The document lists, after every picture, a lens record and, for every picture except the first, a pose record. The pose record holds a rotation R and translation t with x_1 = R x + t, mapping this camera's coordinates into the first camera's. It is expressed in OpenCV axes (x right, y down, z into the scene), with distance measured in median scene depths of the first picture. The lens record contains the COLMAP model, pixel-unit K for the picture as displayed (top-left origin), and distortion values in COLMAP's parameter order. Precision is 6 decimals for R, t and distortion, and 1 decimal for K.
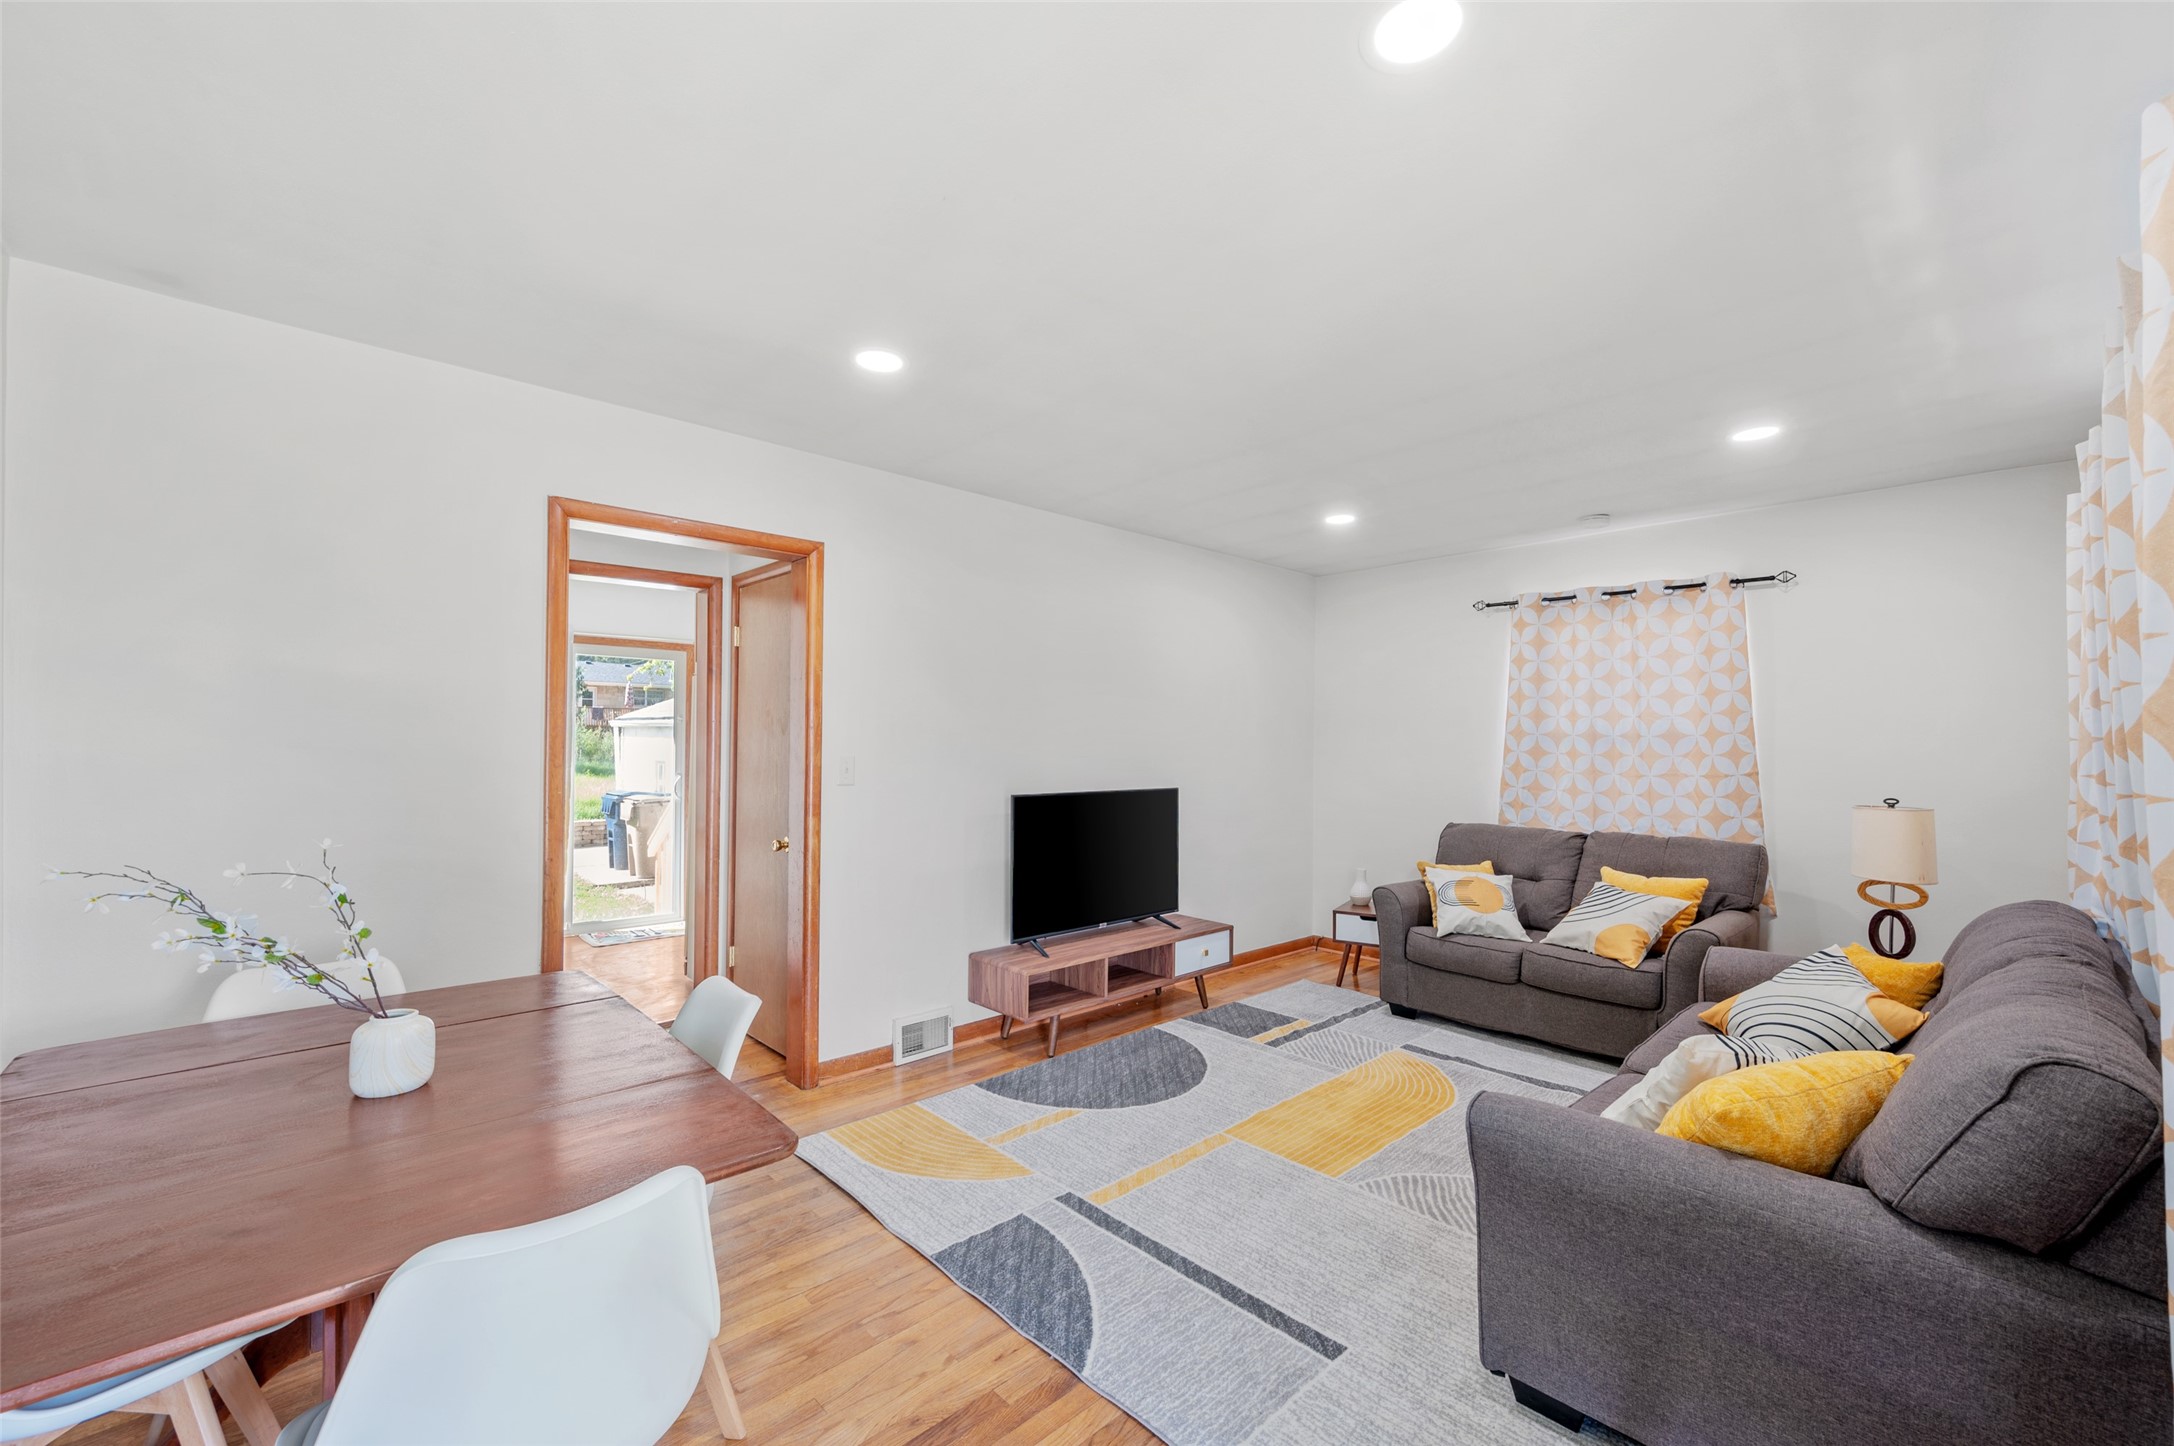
lens RADIAL K [[872.1, 0, 1082.0], [0, 872.1, 722.1], [0, 0, 1]] dist [-0.002542, -0.000180]
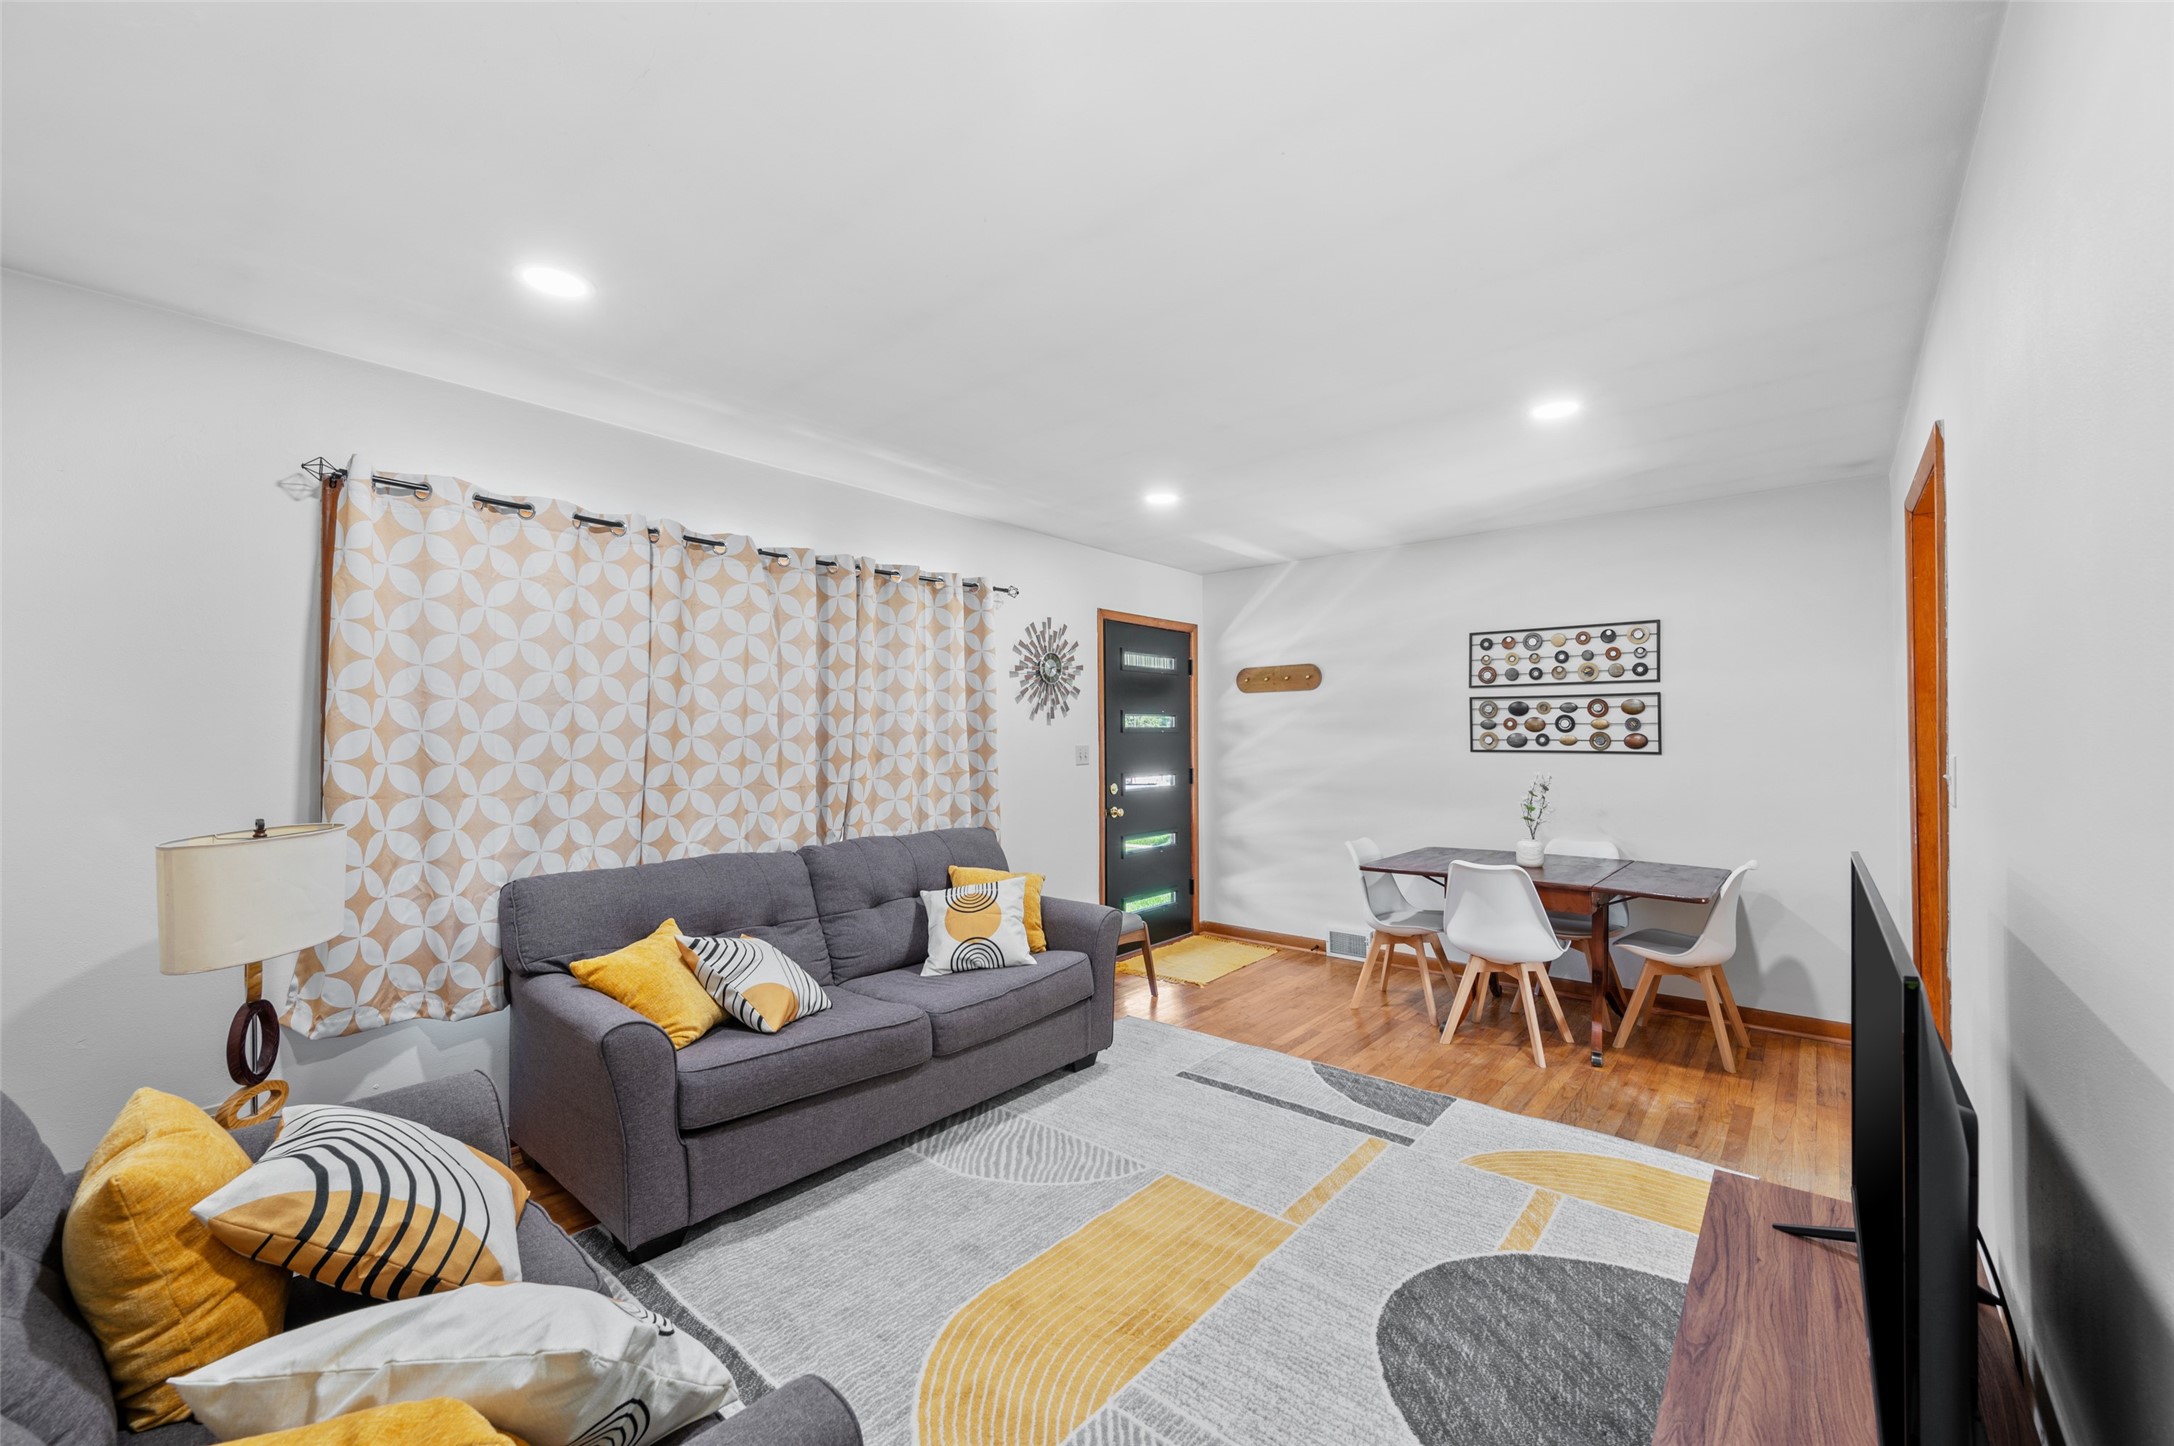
lens RADIAL K [[872.1, 0, 1087.4], [0, 872.1, 725.6], [0, 0, 1]] dist [-0.002542, -0.000180]
pose [[-0.993758, -0.009514, -0.111151, 0.562101], [-0.003457, 0.998504, -0.054566, 0.089559], [0.111504, -0.053841, -0.992304, 2.287322]]
